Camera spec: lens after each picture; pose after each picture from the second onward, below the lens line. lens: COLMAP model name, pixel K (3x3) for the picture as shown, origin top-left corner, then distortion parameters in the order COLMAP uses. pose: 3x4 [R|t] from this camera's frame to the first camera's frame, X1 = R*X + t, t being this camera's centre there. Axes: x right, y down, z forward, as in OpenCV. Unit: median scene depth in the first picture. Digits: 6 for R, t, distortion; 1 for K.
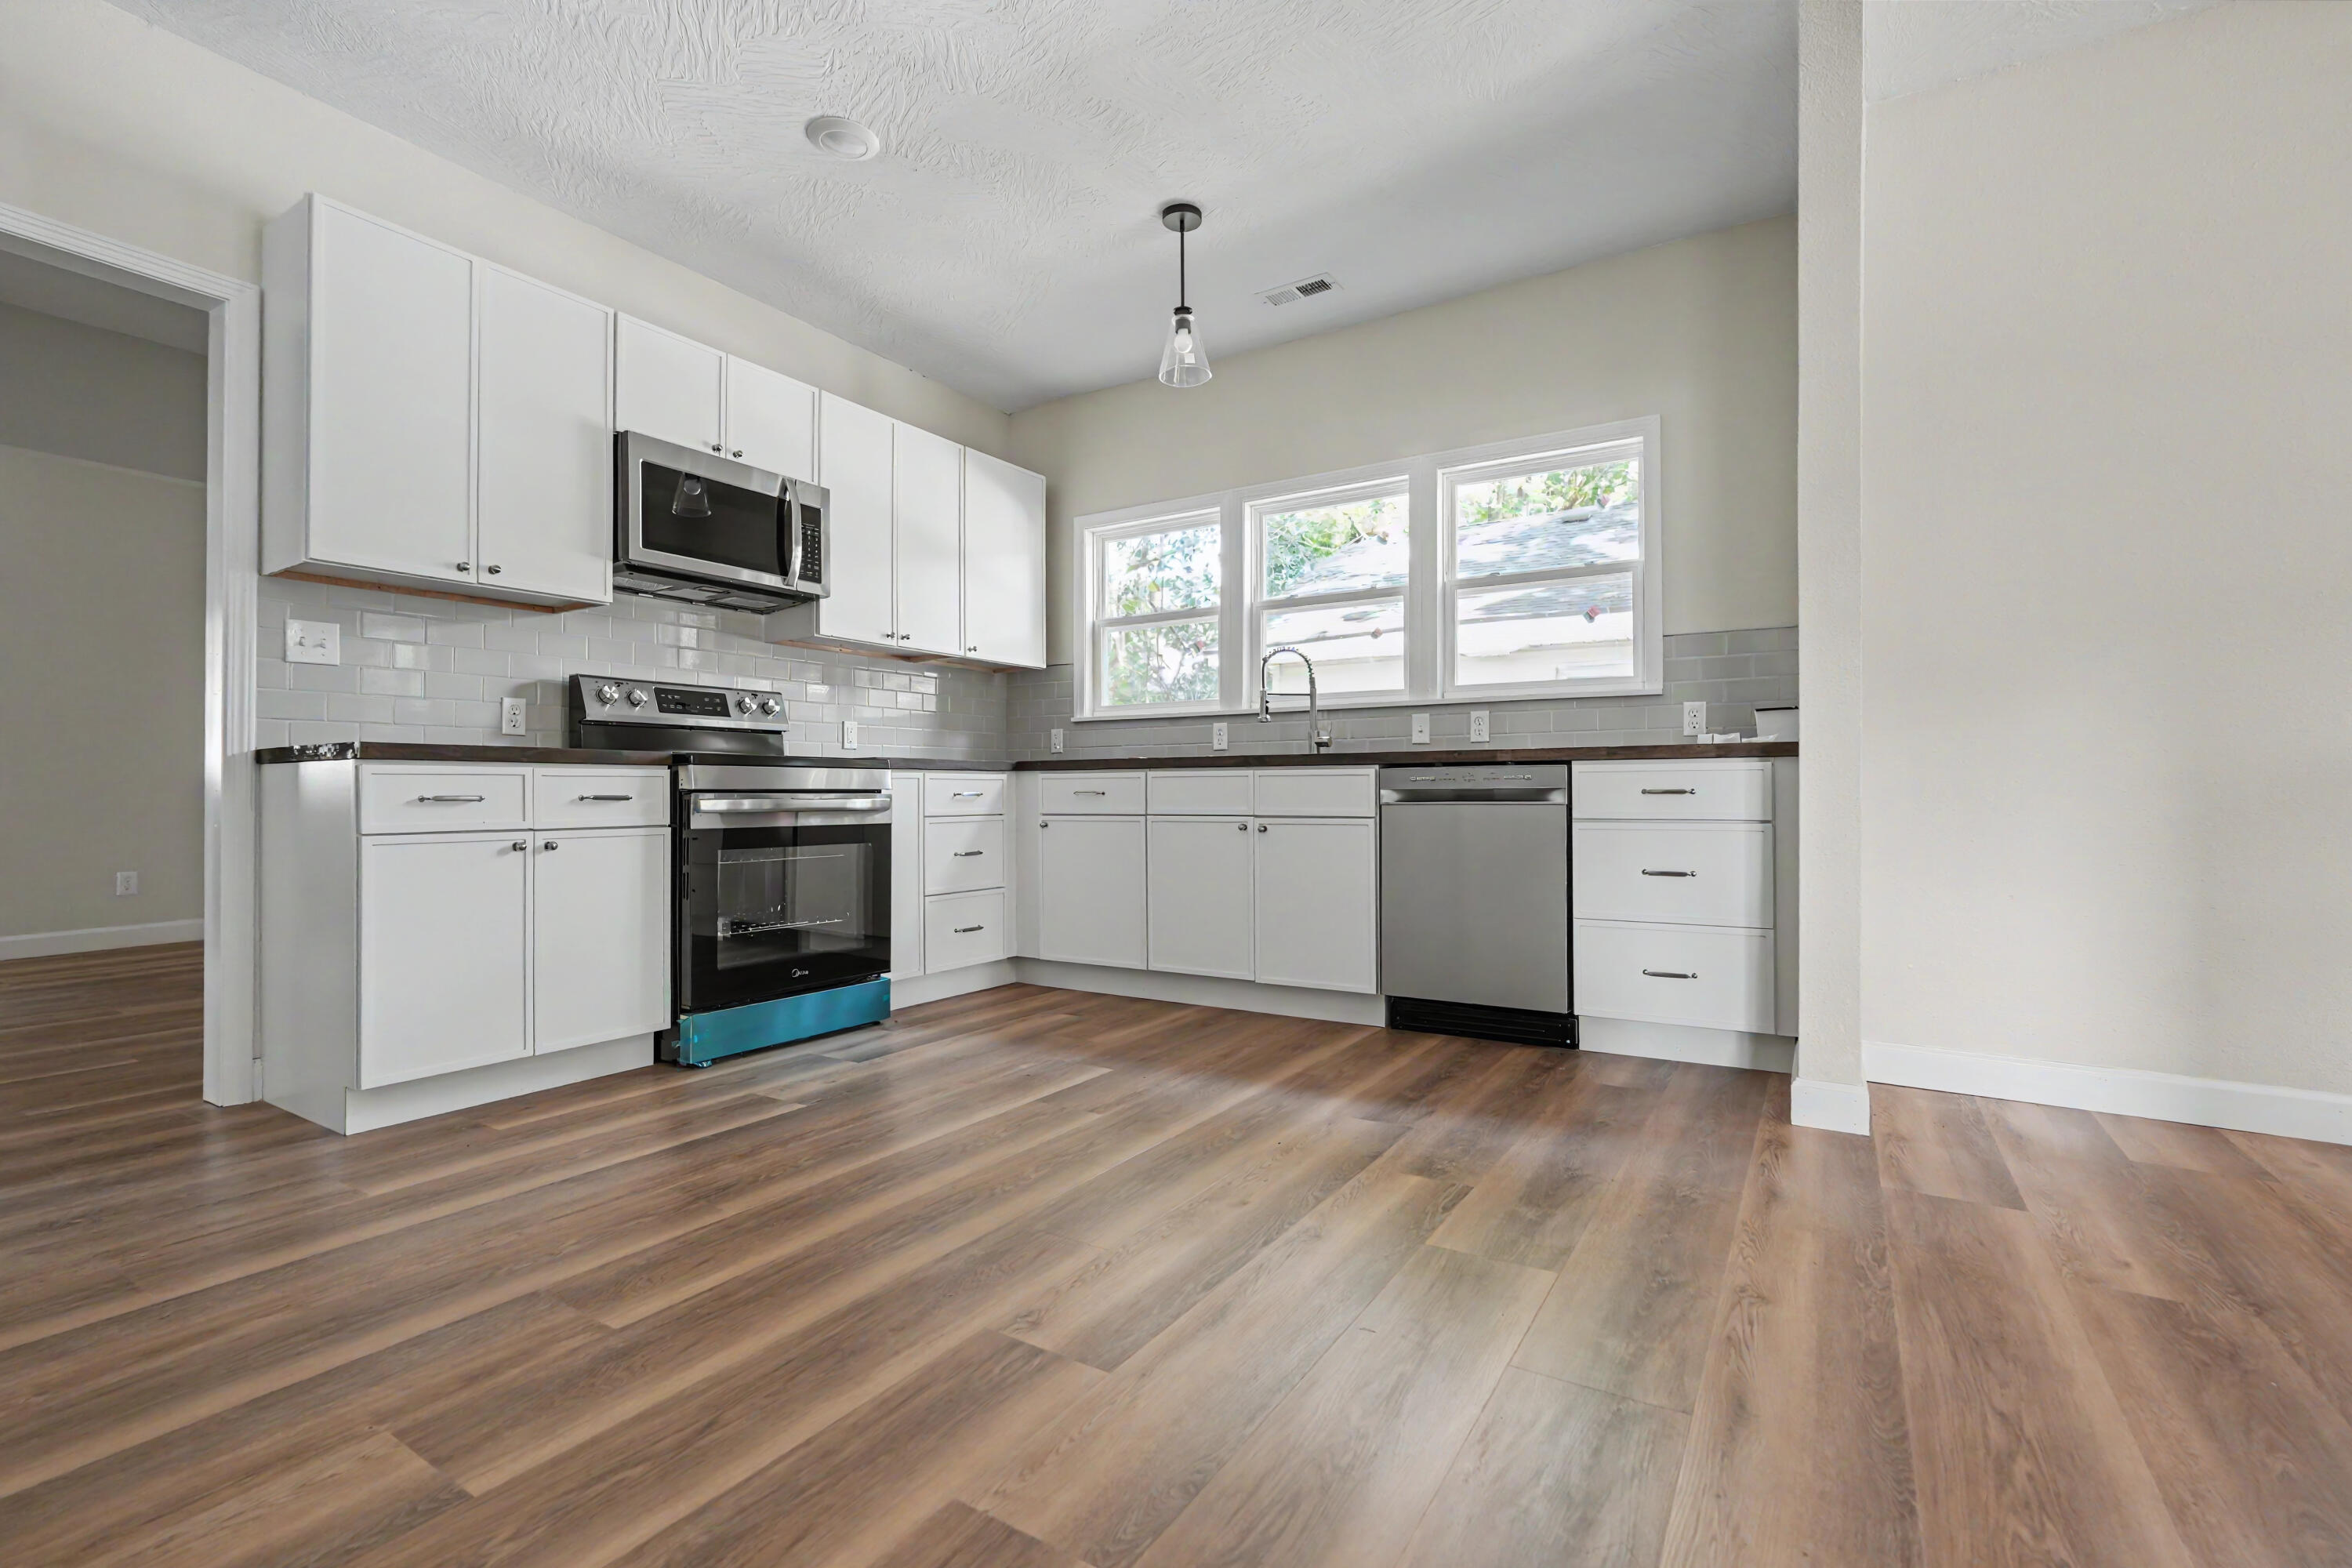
lens RADIAL K [[1046.8, 0, 1176.0], [0, 1046.8, 784.0], [0, 0, 1]] dist [-0.020616, 0.009192]
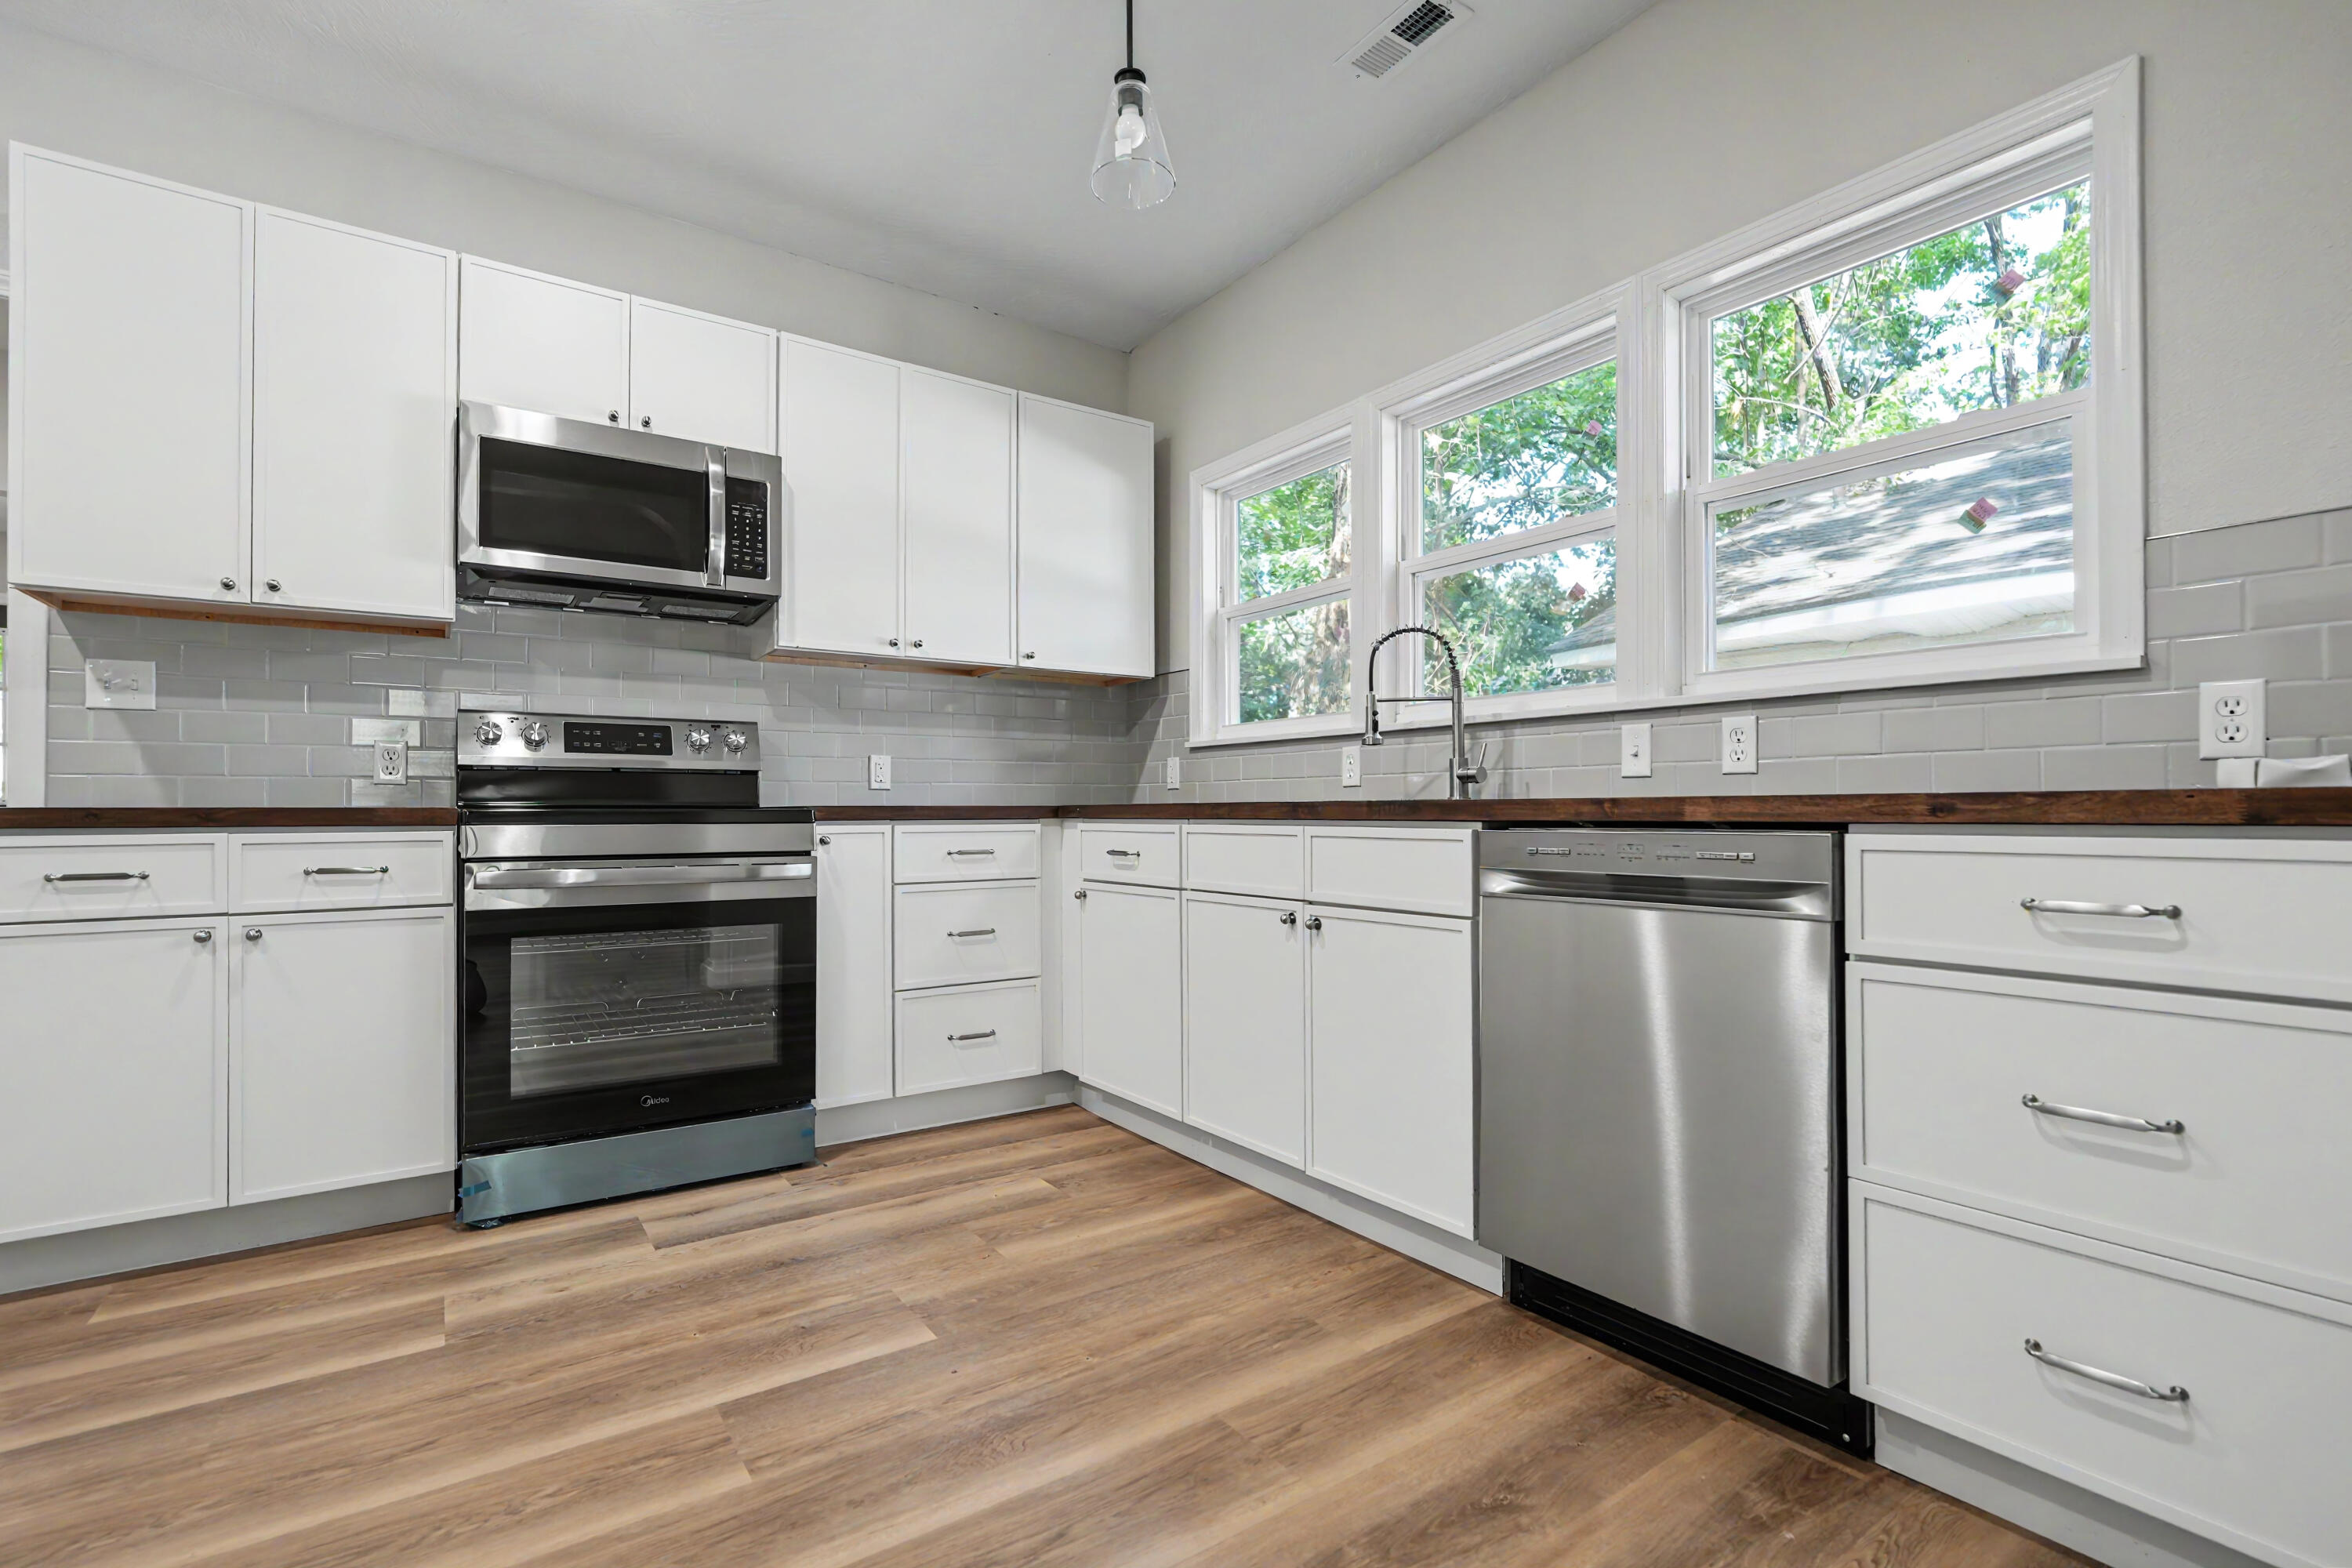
lens RADIAL K [[1061.9, 0, 1176.2], [0, 1061.9, 801.8], [0, 0, 1]] dist [-0.019626, 0.008461]
pose [[0.923633, -0.002092, -0.383272, 0.304835], [0.002696, 0.999996, 0.001037, -0.035471], [0.383268, -0.001991, 0.923635, 0.500364]]
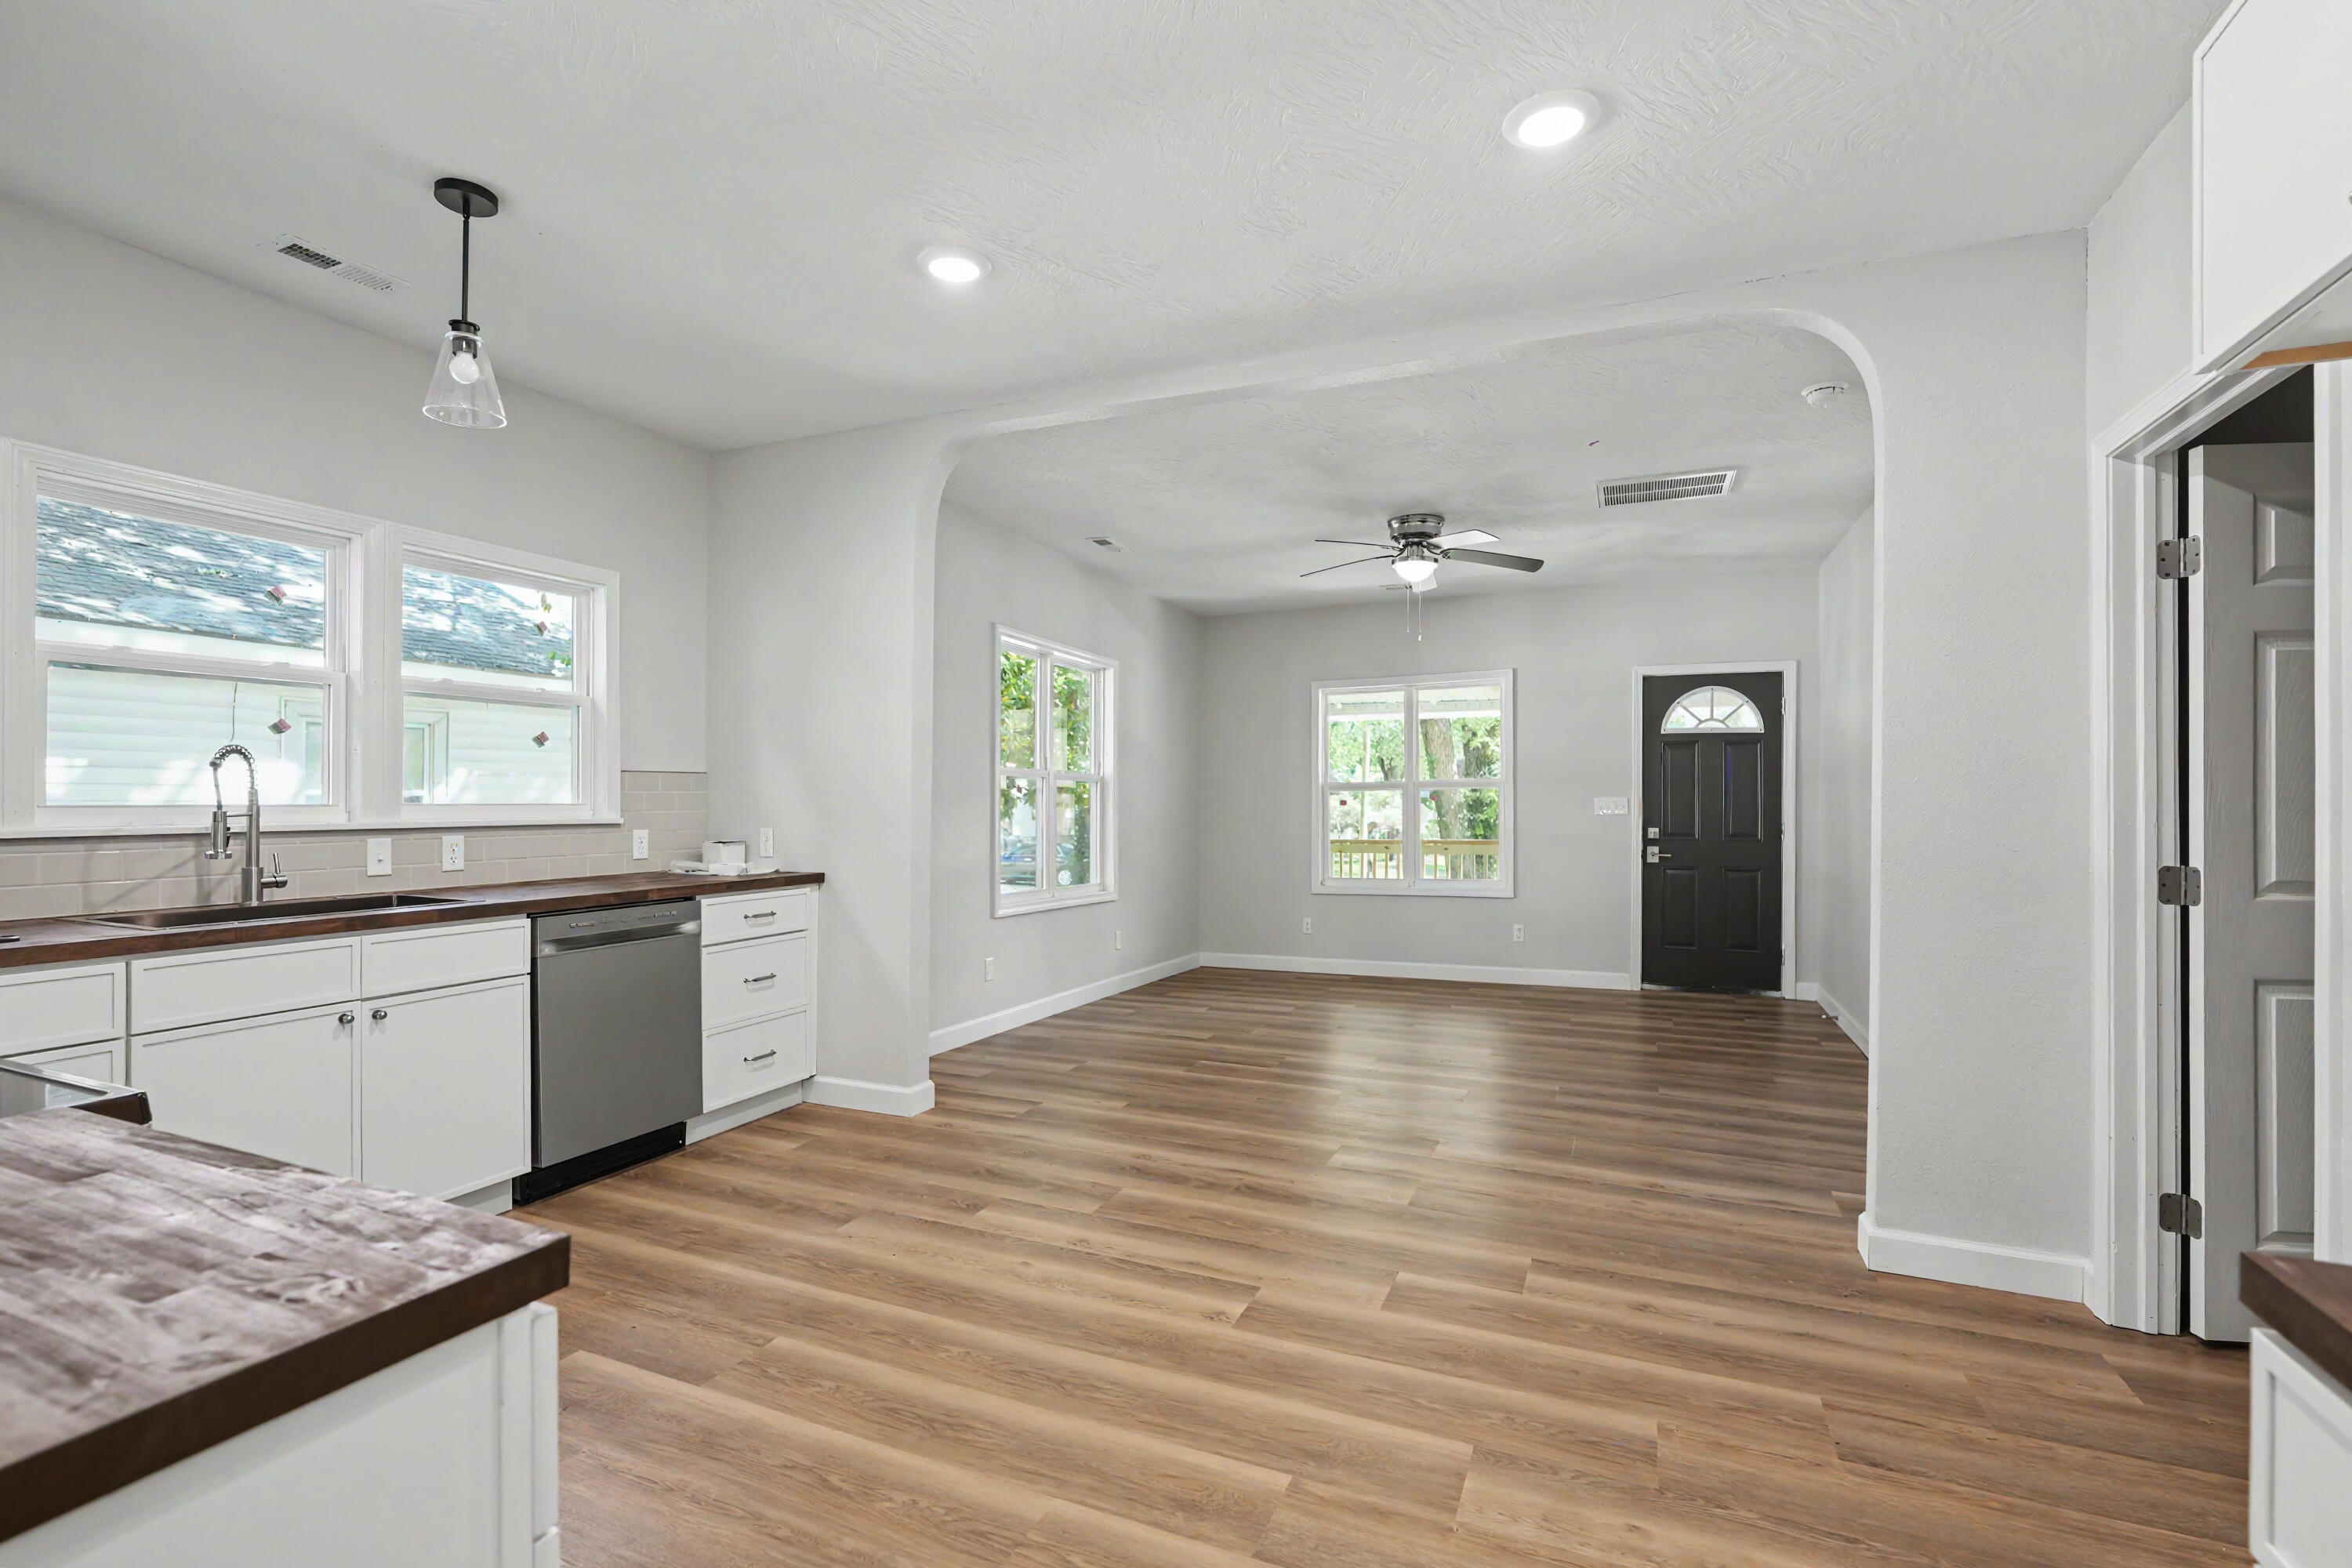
lens RADIAL K [[1061.9, 0, 1176.2], [0, 1061.9, 801.8], [0, 0, 1]] dist [-0.019626, 0.008461]
pose [[-0.149541, -0.003032, 0.988751, -0.914333], [-0.013879, 0.999903, 0.000967, -0.144000], [-0.988658, -0.013578, -0.149568, 0.694392]]
